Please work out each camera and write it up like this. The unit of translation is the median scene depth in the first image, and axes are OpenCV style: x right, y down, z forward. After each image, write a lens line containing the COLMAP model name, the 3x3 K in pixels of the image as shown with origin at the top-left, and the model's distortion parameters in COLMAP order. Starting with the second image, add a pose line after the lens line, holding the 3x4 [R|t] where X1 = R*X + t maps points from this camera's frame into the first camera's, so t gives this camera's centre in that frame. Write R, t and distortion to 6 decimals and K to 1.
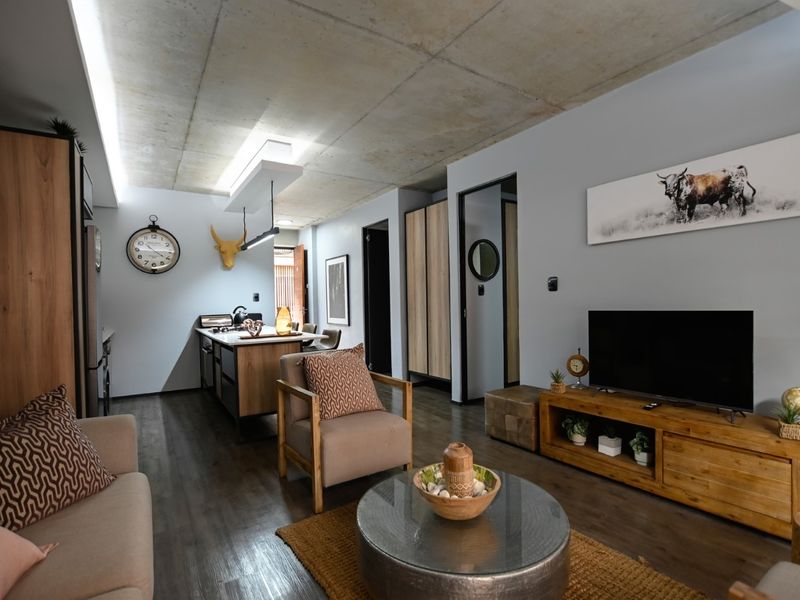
lens RADIAL K [[404.8, 0, 404.1], [0, 404.8, 309.9], [0, 0, 1]] dist [-0.026561, 0.001512]
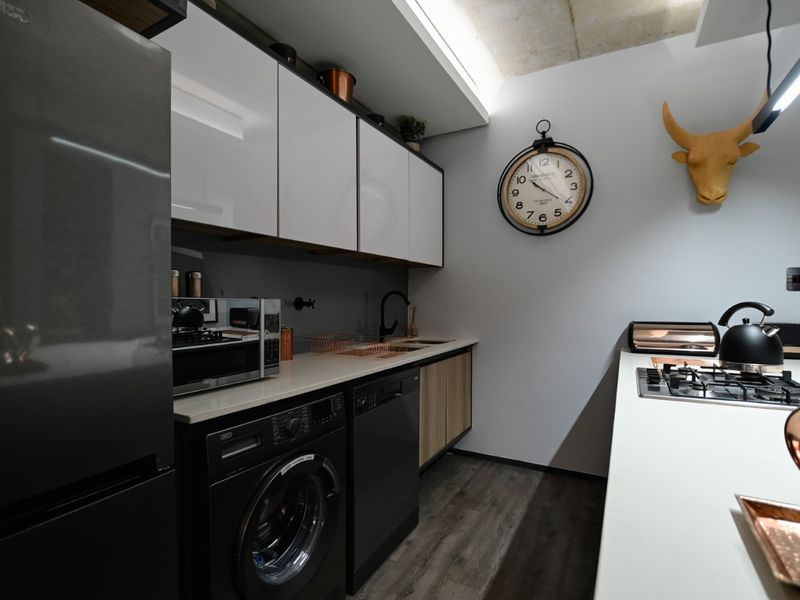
lens RADIAL K [[434.9, 0, 374.6], [0, 434.9, 301.9], [0, 0, 1]] dist [-0.025386, -0.000991]
pose [[0.466542, 0.021922, -0.884227, -0.289072], [-0.024699, 0.999626, 0.011751, -0.006893], [0.884154, 0.016357, 0.466909, 0.686078]]
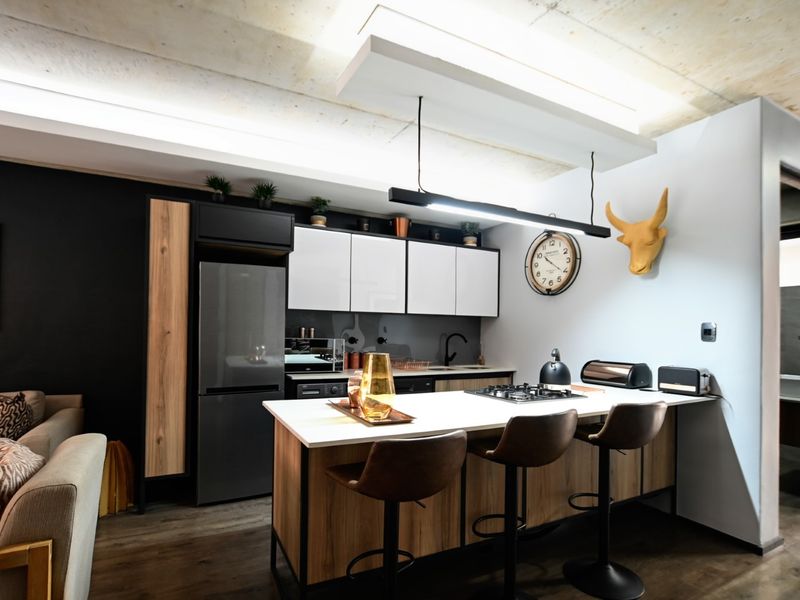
lens RADIAL K [[434.9, 0, 374.6], [0, 434.9, 301.9], [0, 0, 1]] dist [-0.025386, -0.000991]
pose [[-0.082297, -0.054121, -0.995137, 0.220286], [-0.028854, 0.998235, -0.051903, -0.034320], [0.996190, 0.024442, -0.083714, 0.930418]]
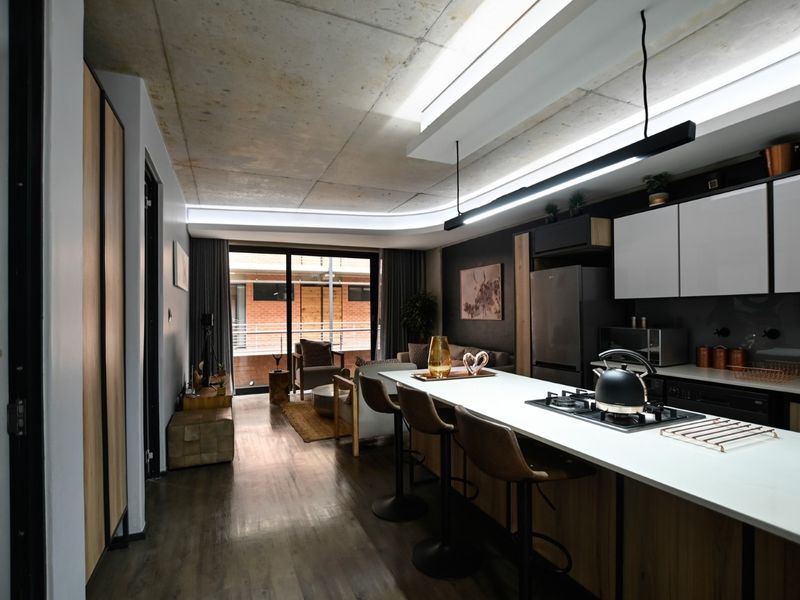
lens RADIAL K [[404.8, 0, 404.1], [0, 404.8, 309.9], [0, 0, 1]] dist [-0.026561, 0.001512]
pose [[-0.991456, 0.017000, 0.129327, -0.303808], [0.018430, 0.999781, 0.009873, -0.056209], [-0.129131, 0.012172, -0.991553, 1.575038]]
